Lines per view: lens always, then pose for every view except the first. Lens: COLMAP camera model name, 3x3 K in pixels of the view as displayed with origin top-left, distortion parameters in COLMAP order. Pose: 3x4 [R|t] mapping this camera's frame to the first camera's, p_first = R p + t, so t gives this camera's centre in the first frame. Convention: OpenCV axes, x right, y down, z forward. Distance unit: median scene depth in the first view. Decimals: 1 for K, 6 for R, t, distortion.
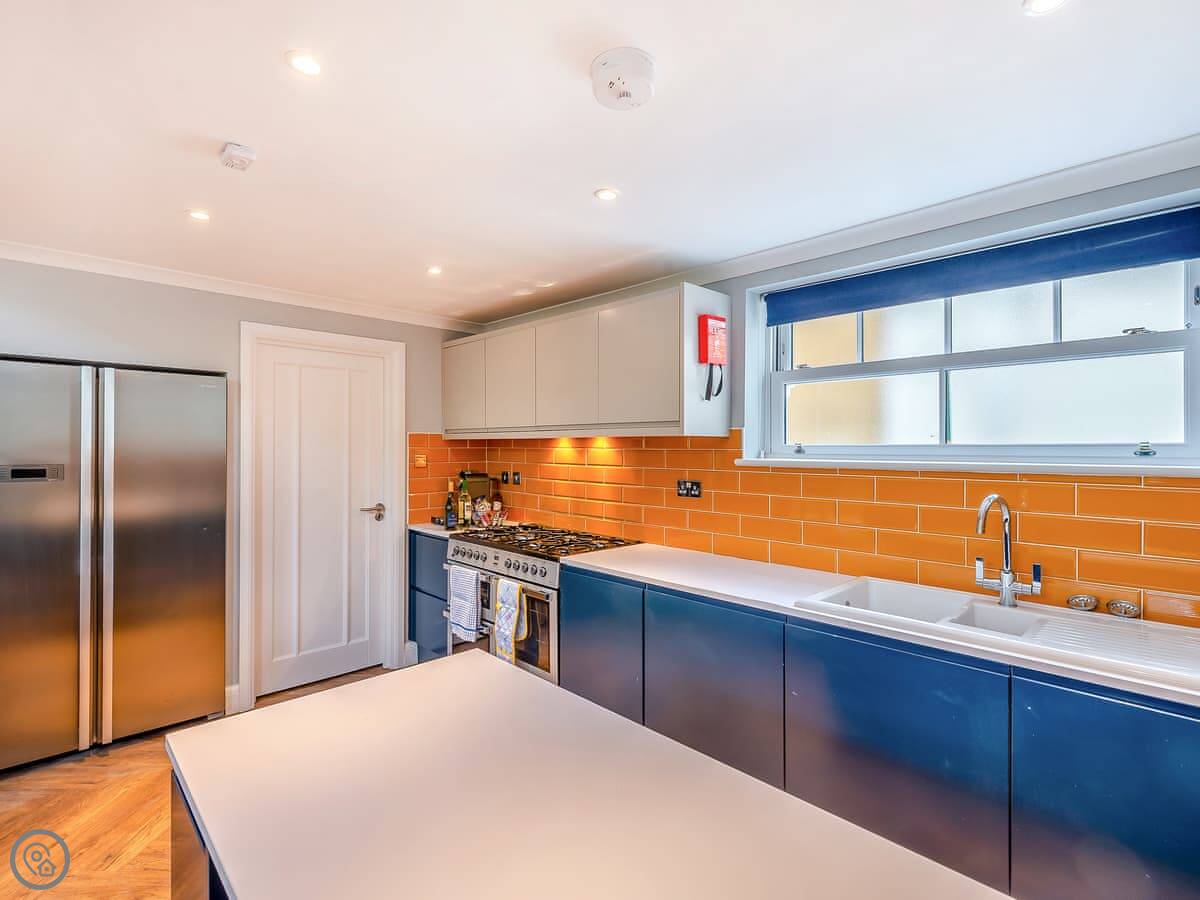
lens RADIAL K [[583.7, 0, 600.8], [0, 583.7, 435.9], [0, 0, 1]] dist [0.014856, -0.008745]
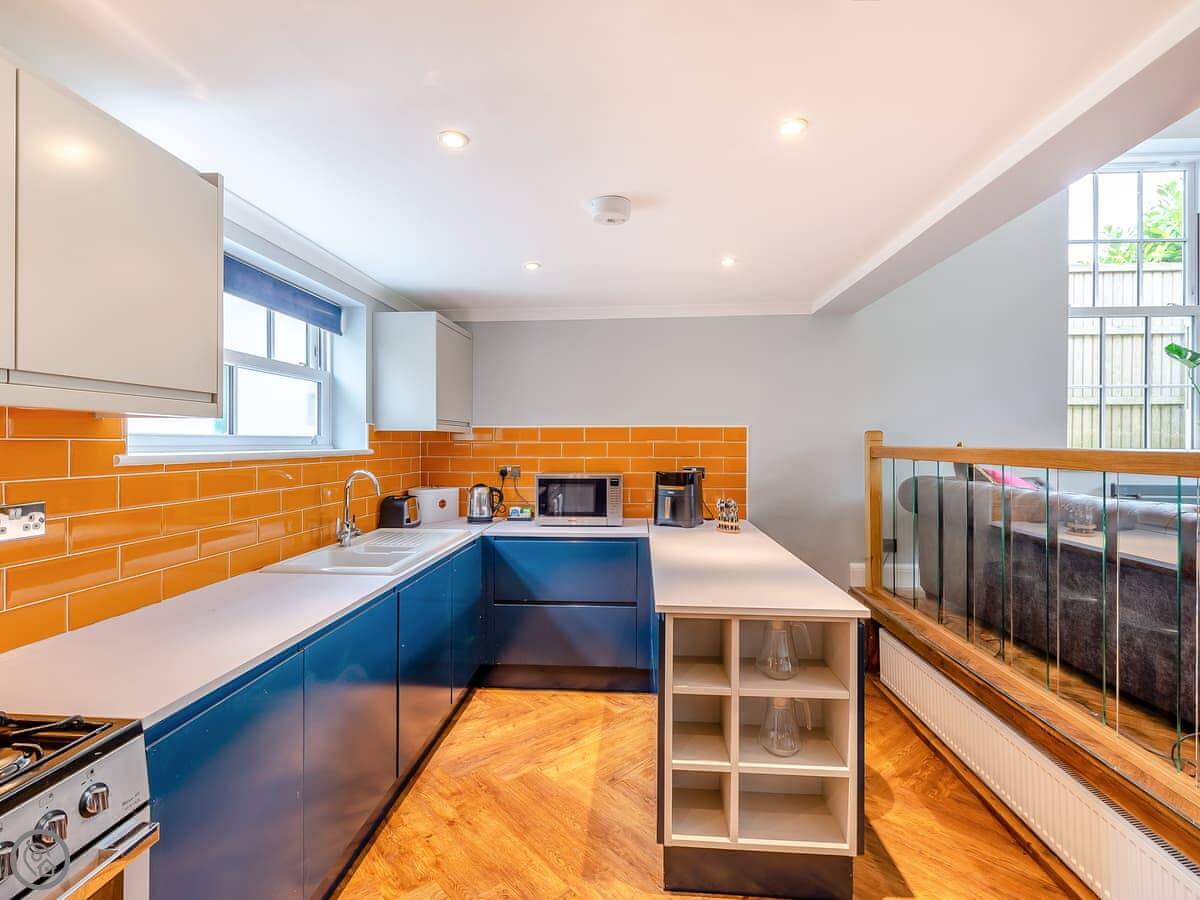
lens RADIAL K [[581.8, 0, 599.9], [0, 581.8, 446.0], [0, 0, 1]] dist [0.002553, -0.002076]
pose [[-0.668666, -0.009757, 0.743499, -0.556335], [-0.021653, 0.999745, -0.006354, 0.023094], [-0.743247, -0.020348, -0.668707, 1.032815]]
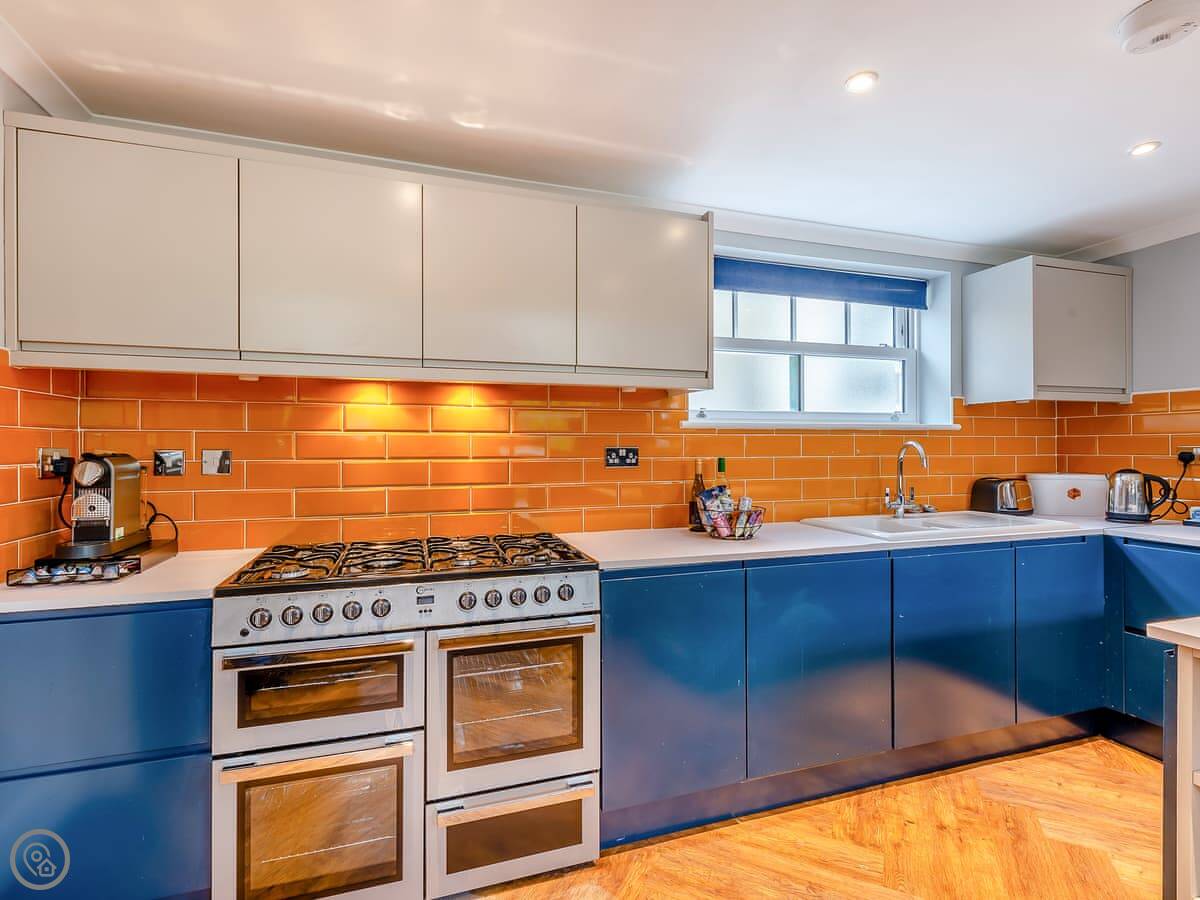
lens RADIAL K [[581.8, 0, 599.9], [0, 581.8, 446.0], [0, 0, 1]] dist [0.002553, -0.002076]
pose [[0.436334, -0.004206, 0.899775, -0.653528], [-0.014973, 0.999817, 0.011934, 0.070143], [-0.899660, -0.018680, 0.436191, 0.714372]]
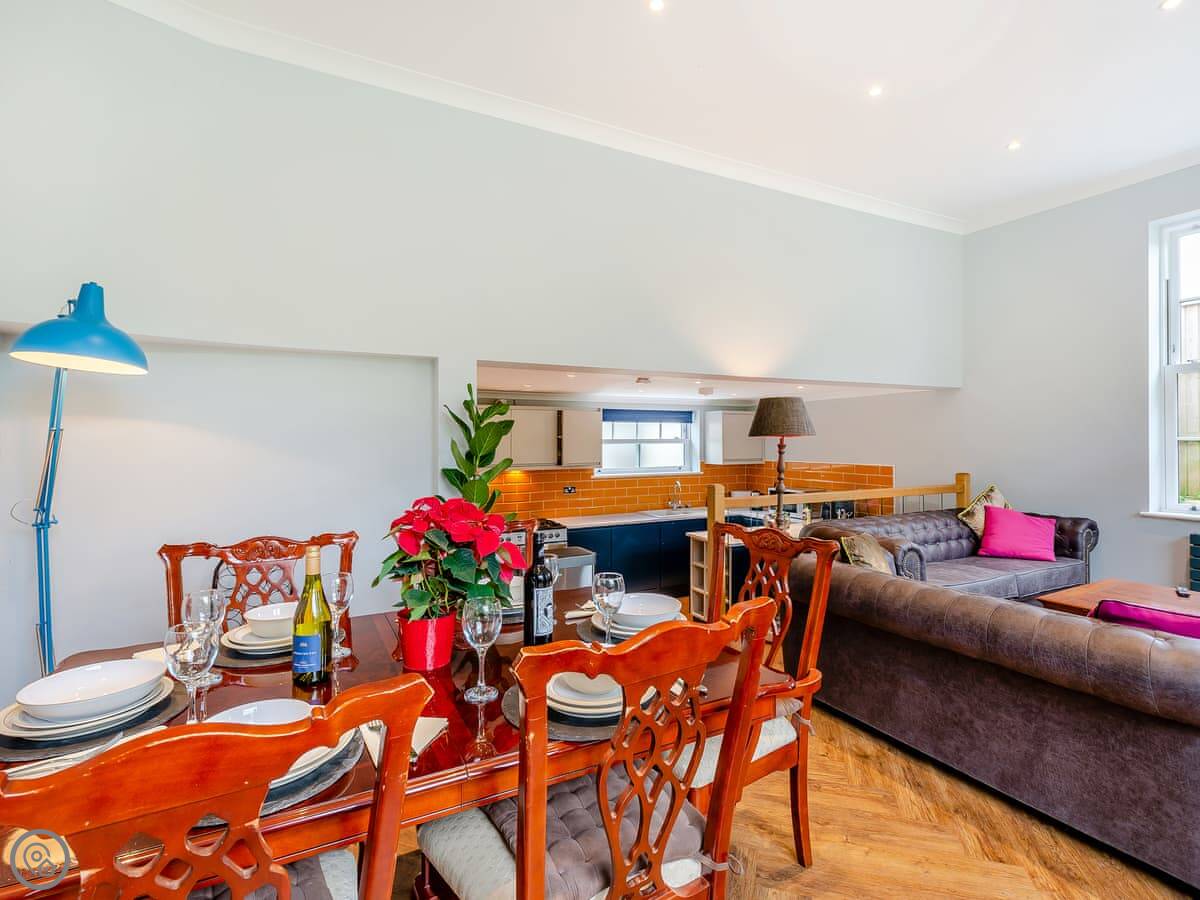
lens RADIAL K [[581.8, 0, 599.9], [0, 581.8, 446.0], [0, 0, 1]] dist [0.002553, -0.002076]
pose [[0.295695, -0.017194, 0.955128, -2.110416], [-0.014138, 0.999650, 0.022373, -0.143718], [-0.955178, -0.020120, 0.295349, 0.239685]]
